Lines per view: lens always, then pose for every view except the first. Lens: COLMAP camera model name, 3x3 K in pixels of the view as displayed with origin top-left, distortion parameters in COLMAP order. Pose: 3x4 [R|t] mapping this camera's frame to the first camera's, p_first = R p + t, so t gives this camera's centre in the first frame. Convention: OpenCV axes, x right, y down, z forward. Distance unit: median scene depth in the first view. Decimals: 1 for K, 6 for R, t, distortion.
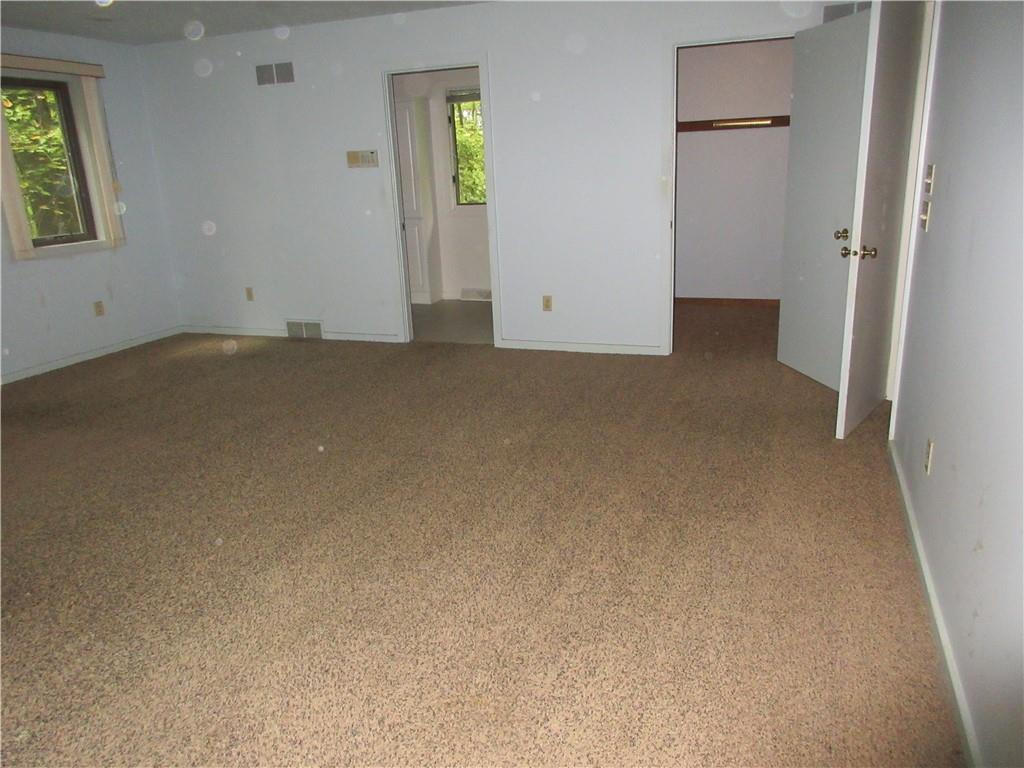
lens RADIAL K [[761.5, 0, 513.2], [0, 761.5, 383.7], [0, 0, 1]] dist [-0.001462, 0.002645]
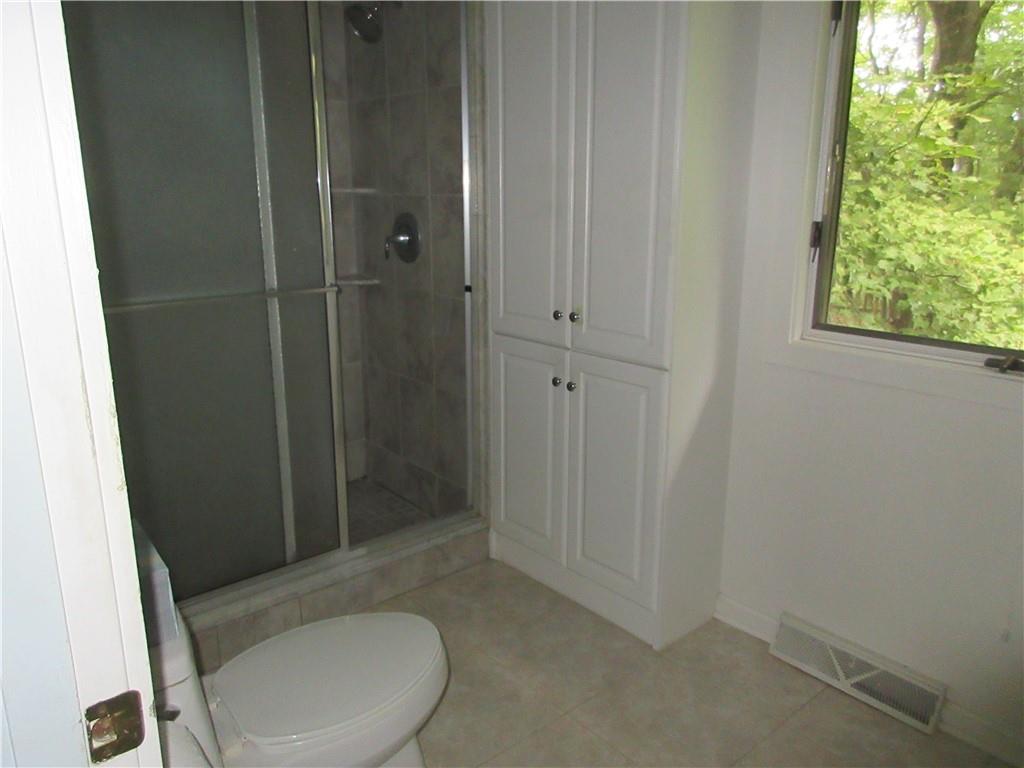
lens RADIAL K [[761.5, 0, 511.8], [0, 761.5, 384.2], [0, 0, 1]] dist [-0.001462, 0.002645]
pose [[0.895421, 0.147933, -0.419925, -0.052914], [-0.161176, 0.986918, 0.003996, -0.197965], [0.415022, 0.064104, 0.907550, 0.706425]]
